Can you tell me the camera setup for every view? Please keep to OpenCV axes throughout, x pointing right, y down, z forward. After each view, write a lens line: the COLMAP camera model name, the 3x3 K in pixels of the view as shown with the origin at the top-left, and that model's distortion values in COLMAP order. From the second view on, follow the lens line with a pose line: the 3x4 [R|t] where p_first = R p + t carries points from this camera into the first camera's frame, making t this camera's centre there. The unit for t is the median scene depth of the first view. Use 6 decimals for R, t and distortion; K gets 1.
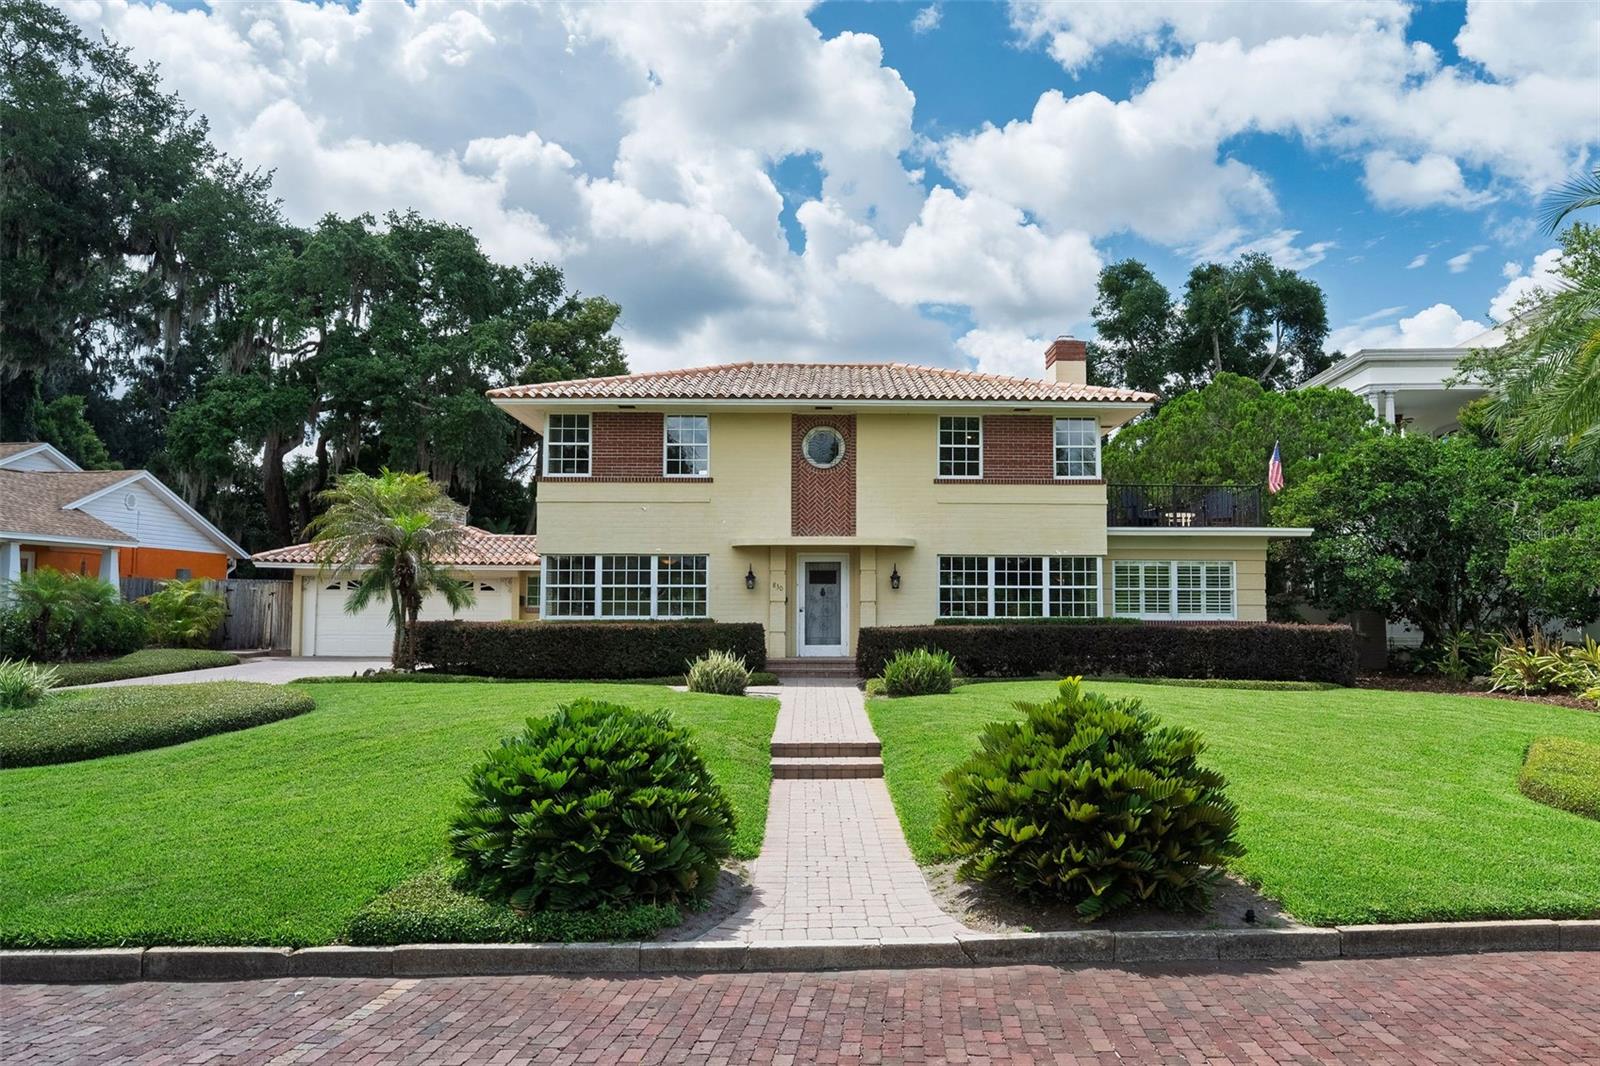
lens RADIAL K [[1207.7, 0, 837.4], [0, 1207.7, 515.5], [0, 0, 1]] dist [0.000062, -0.002165]
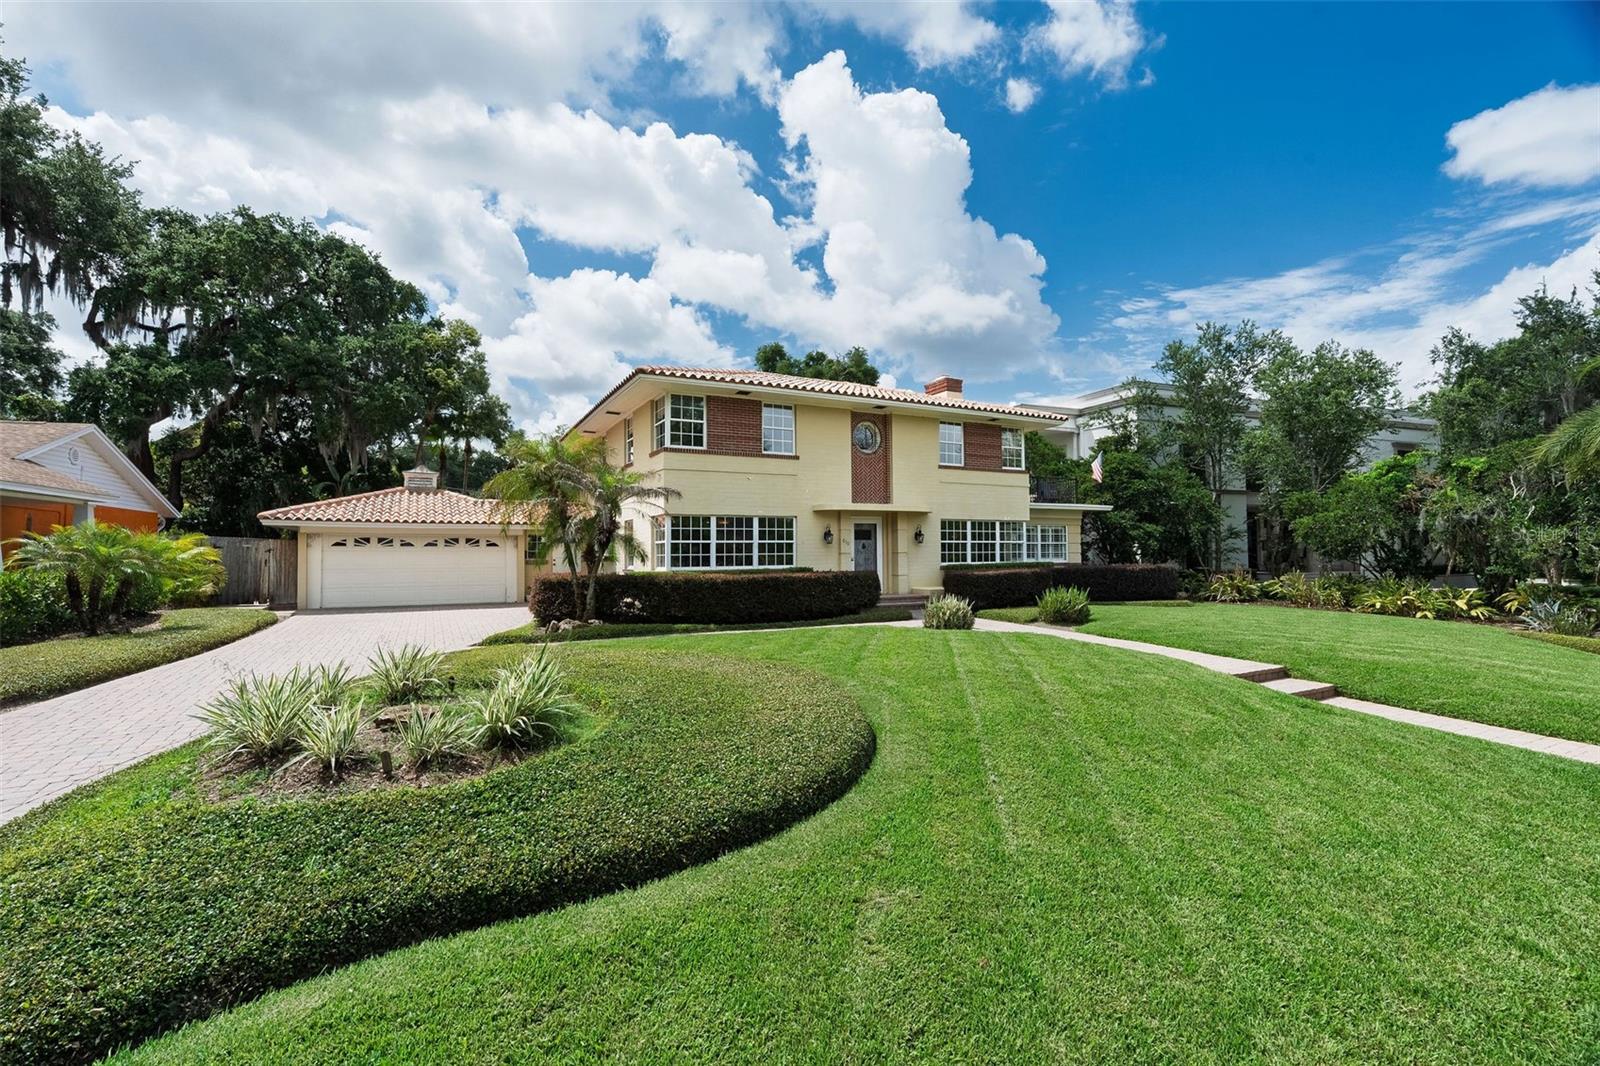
lens RADIAL K [[689.4, 0, 789.9], [0, 689.4, 532.3], [0, 0, 1]] dist [0.003218, 0.000000]
pose [[0.901770, 0.003669, 0.432201, -0.419967], [-0.022267, 0.999030, 0.037979, 0.021307], [-0.431643, -0.043872, 0.900977, 0.350513]]
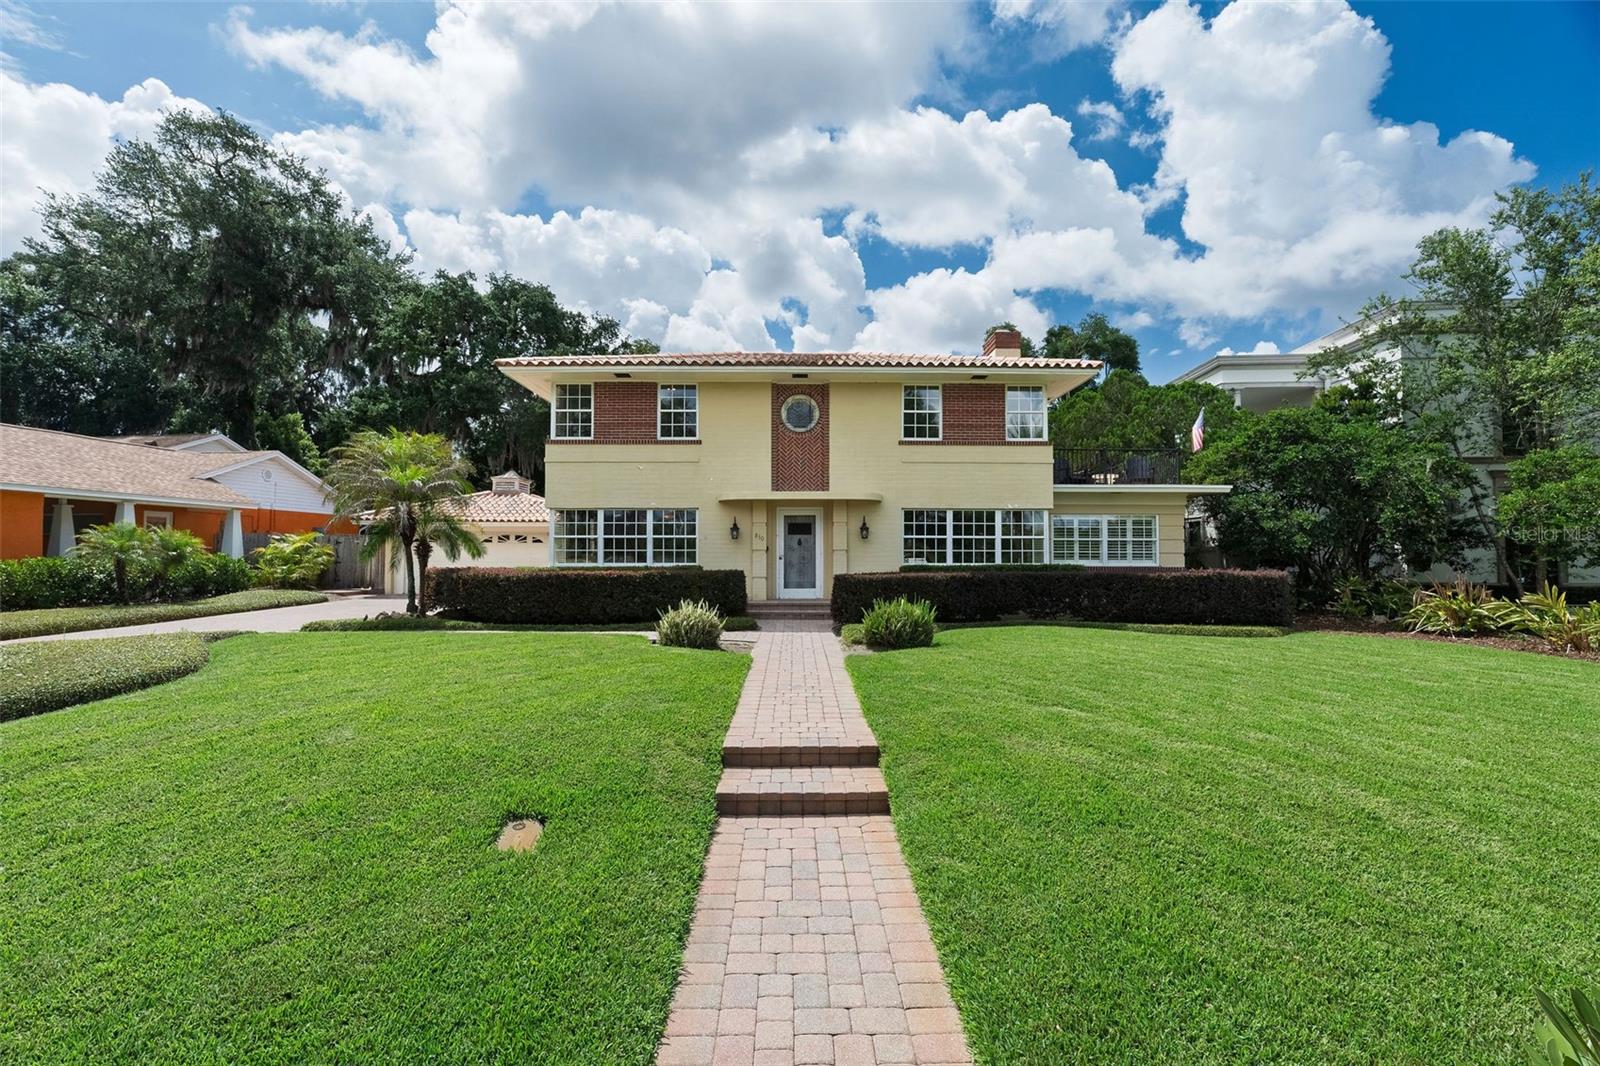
lens RADIAL K [[704.9, 0, 799.5], [0, 704.9, 531.8], [0, 0, 1]] dist [-0.007081, 0.000725]
pose [[0.999896, -0.001436, -0.014373, -0.002726], [0.002038, 0.999115, 0.042001, 0.026332], [0.014300, -0.042026, 0.999014, 0.342589]]
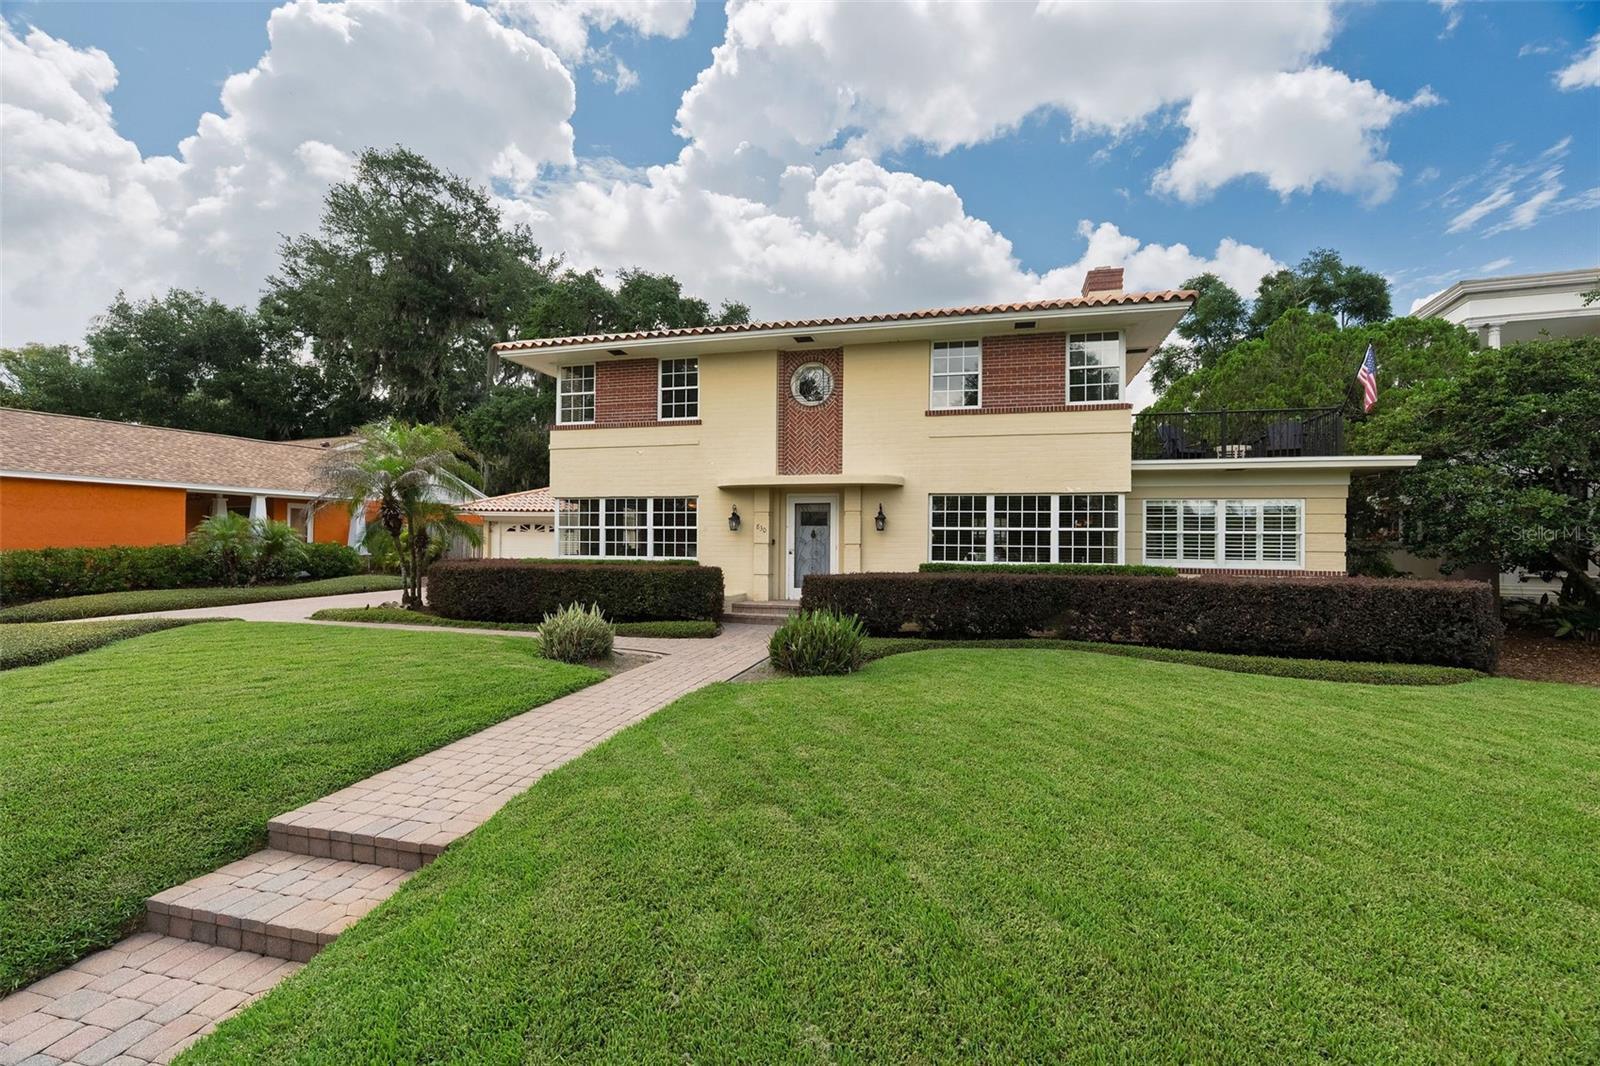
lens RADIAL K [[713.6, 0, 798.0], [0, 713.6, 531.4], [0, 0, 1]] dist [-0.007054, 0.000685]
pose [[0.957692, 0.002373, -0.287785, 0.142958], [0.013998, 0.998398, 0.054815, 0.029793], [0.287455, -0.056524, 0.956125, 0.450248]]
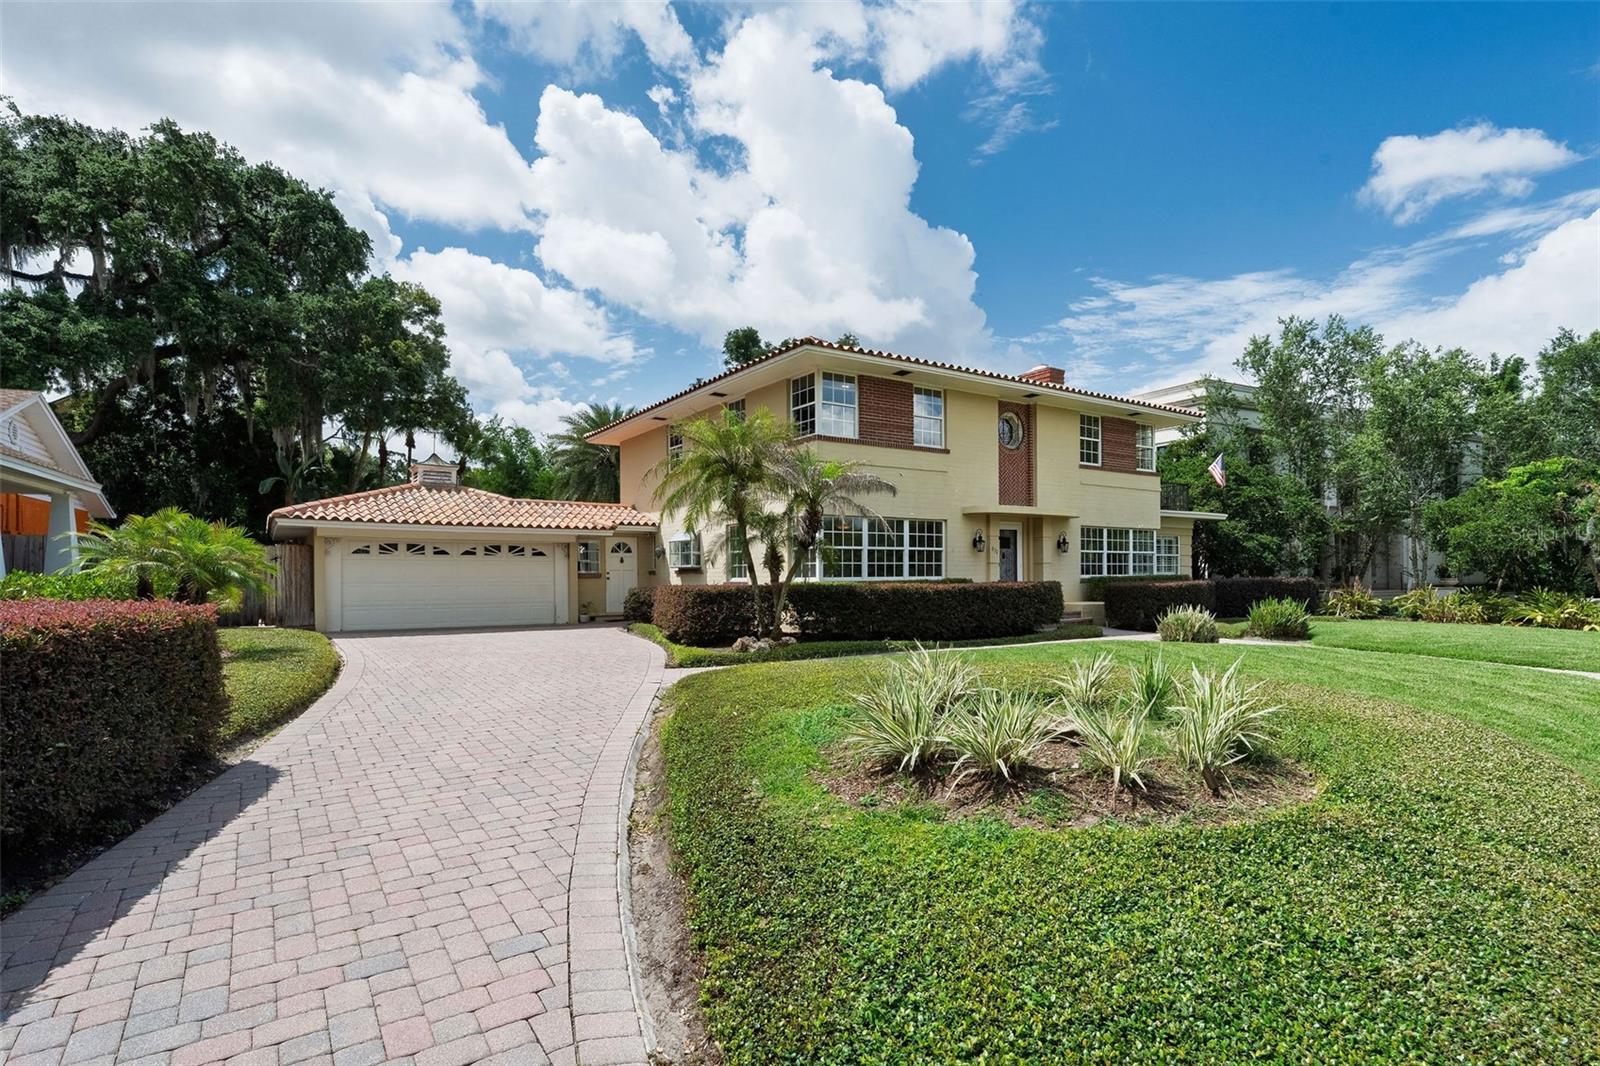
lens RADIAL K [[788.2, 0, 794.7], [0, 788.2, 577.1], [0, 0, 1]] dist [0.002554, 0.000973]
pose [[0.848349, -0.009726, 0.529349, -0.594600], [-0.030442, 0.997281, 0.067111, 0.039673], [-0.528562, -0.073048, 0.845746, 0.462768]]
